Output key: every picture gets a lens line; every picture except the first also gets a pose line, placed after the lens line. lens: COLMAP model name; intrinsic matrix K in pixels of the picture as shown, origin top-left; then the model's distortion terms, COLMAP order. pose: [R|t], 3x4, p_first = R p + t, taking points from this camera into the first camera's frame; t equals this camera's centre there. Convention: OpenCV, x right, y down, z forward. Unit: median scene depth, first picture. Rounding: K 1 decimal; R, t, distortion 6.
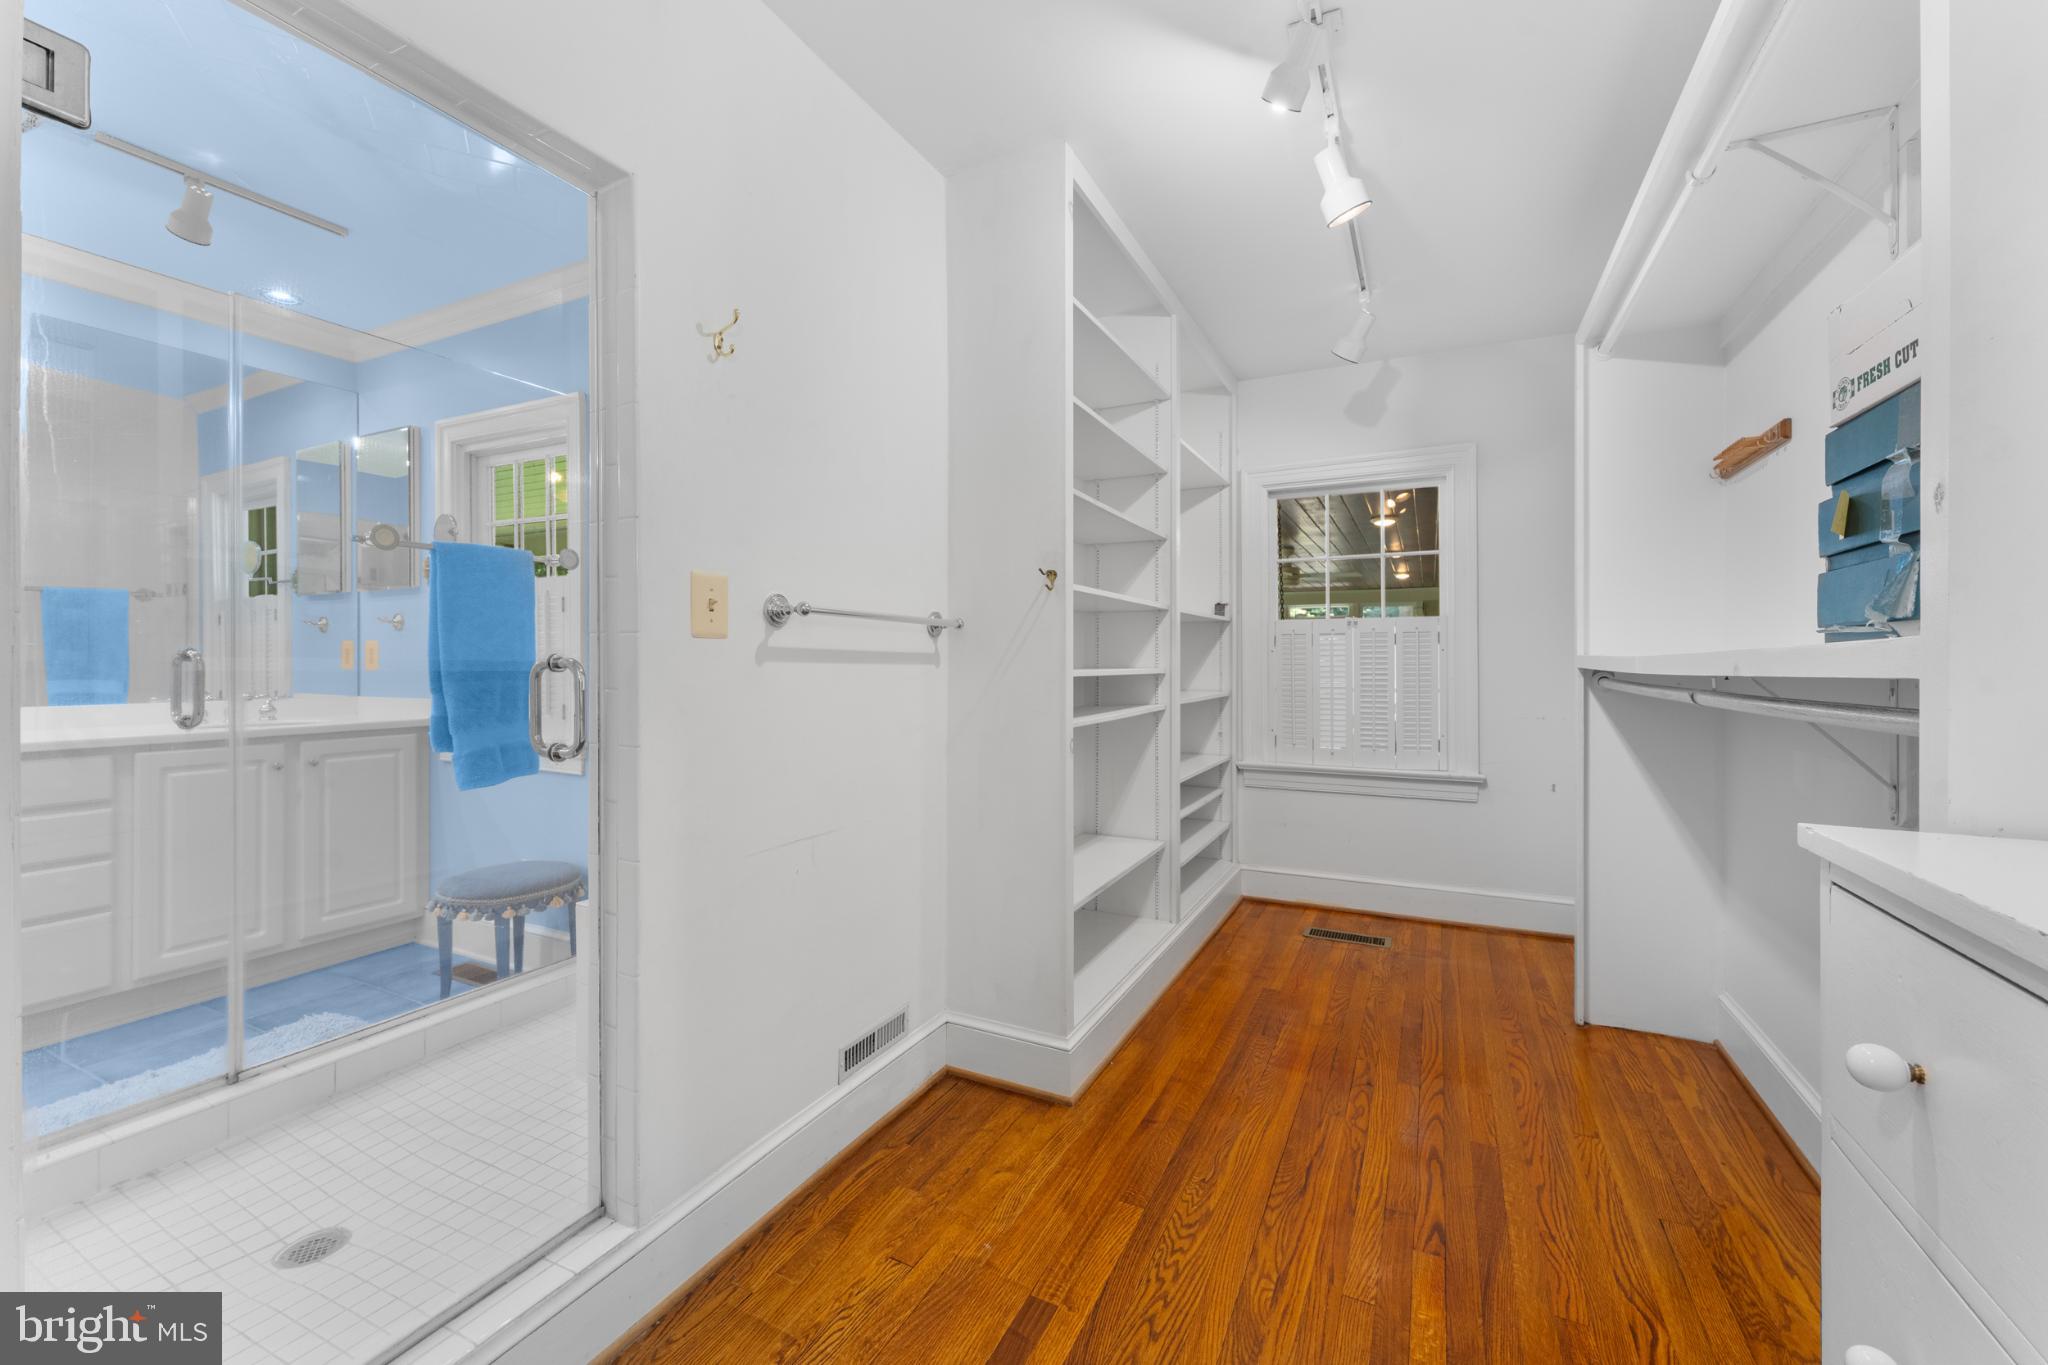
lens RADIAL K [[796.0, 0, 1054.3], [0, 796.0, 659.8], [0, 0, 1]] dist [-0.000807, 0.000139]
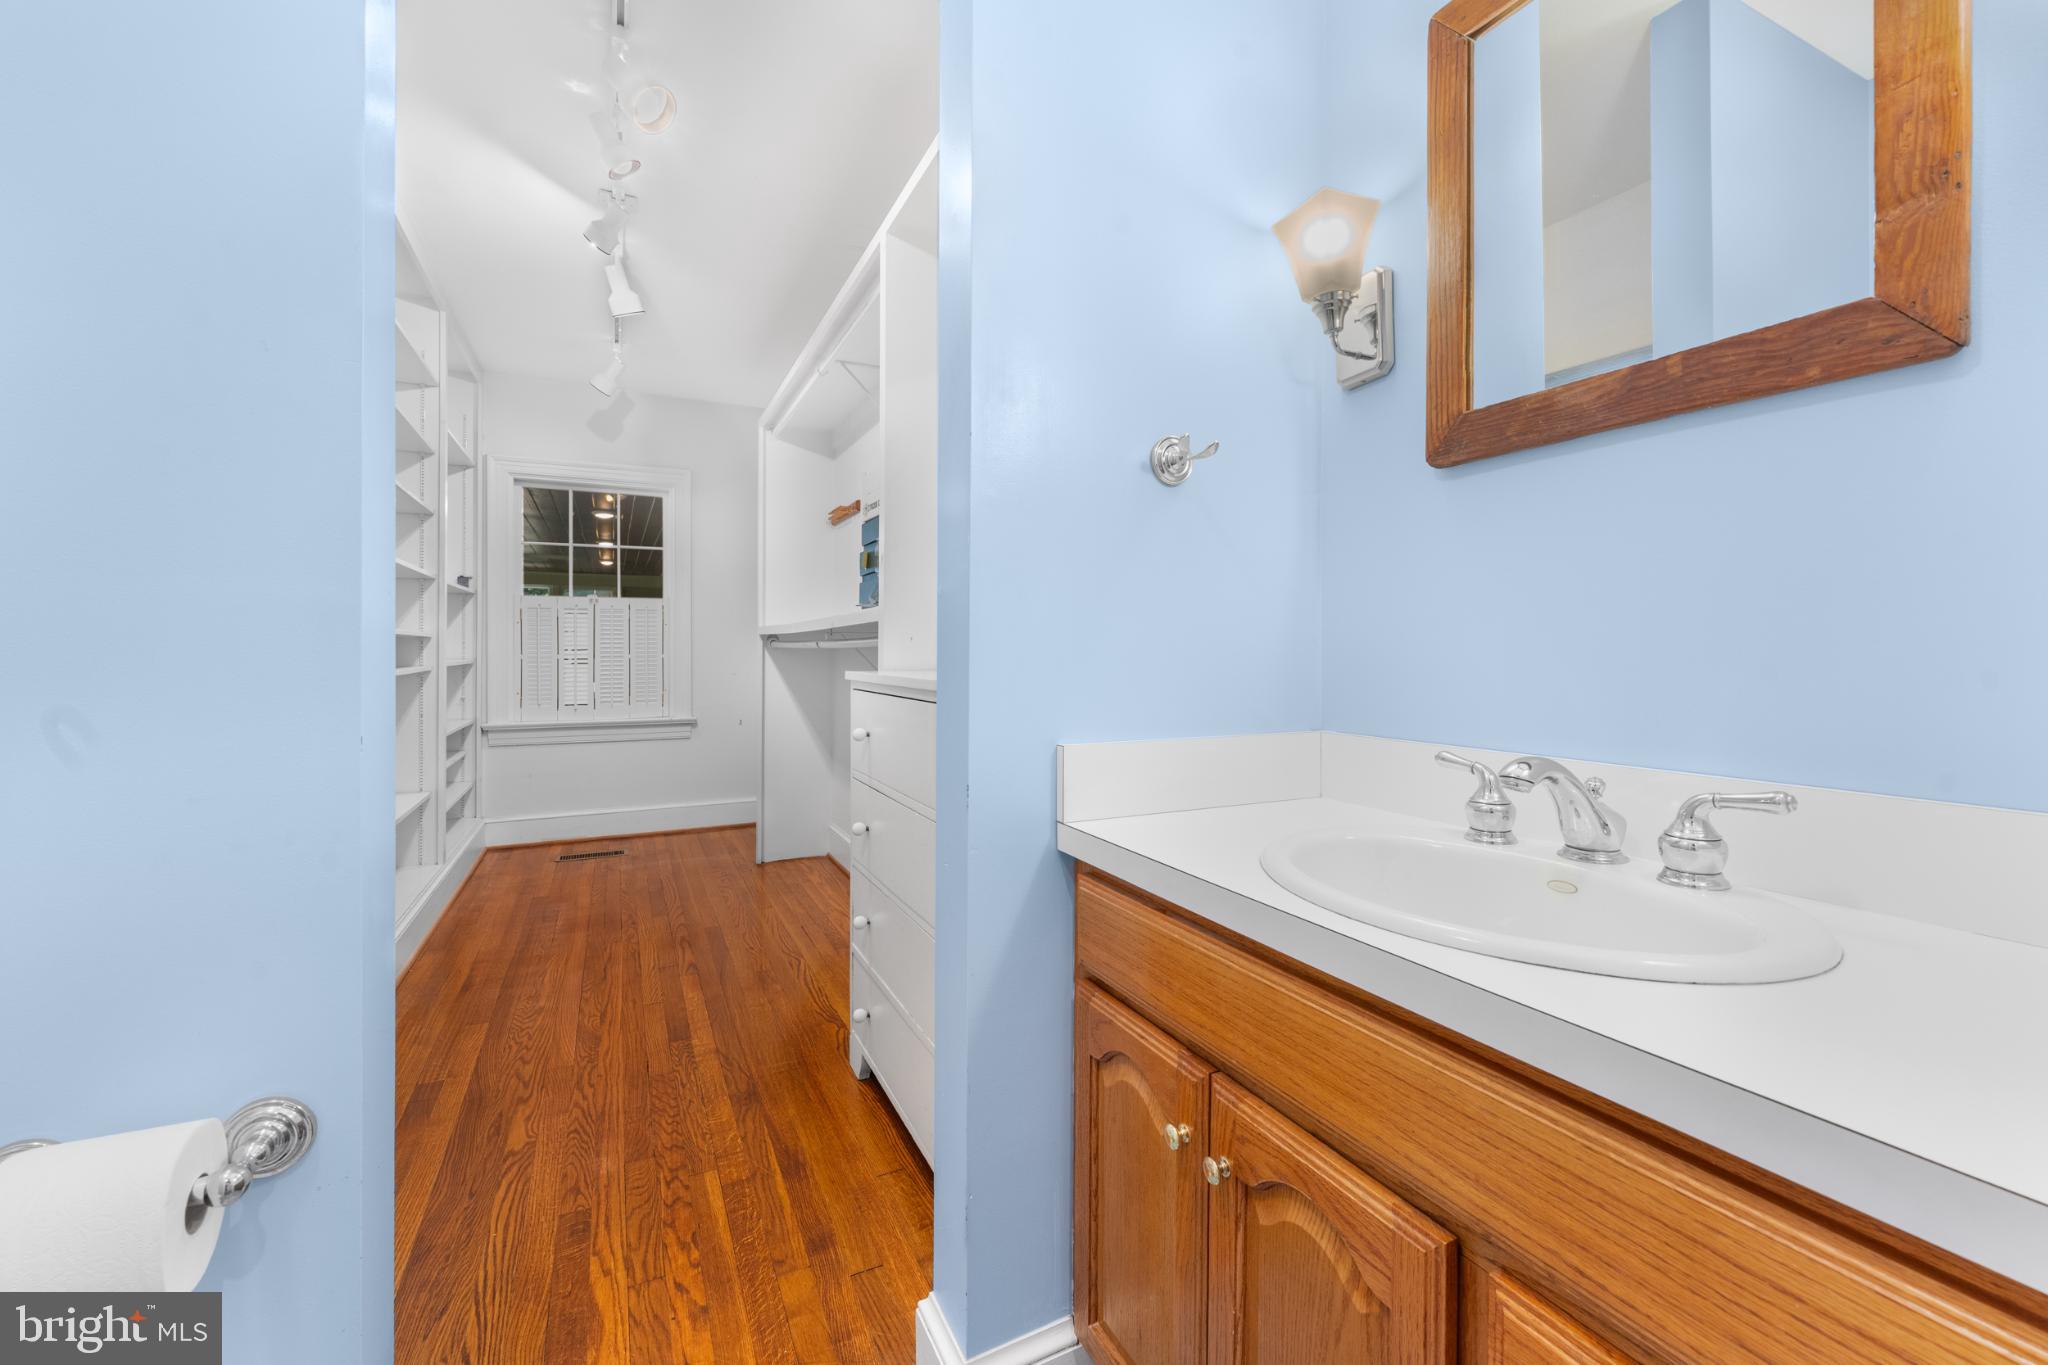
lens RADIAL K [[796.0, 0, 985.3], [0, 796.0, 646.5], [0, 0, 1]] dist [-0.000807, 0.000139]
pose [[0.637856, 0.005064, 0.770139, -0.216967], [-0.004451, 0.999986, -0.002890, 0.030193], [-0.770143, -0.001584, 0.637869, -0.279748]]
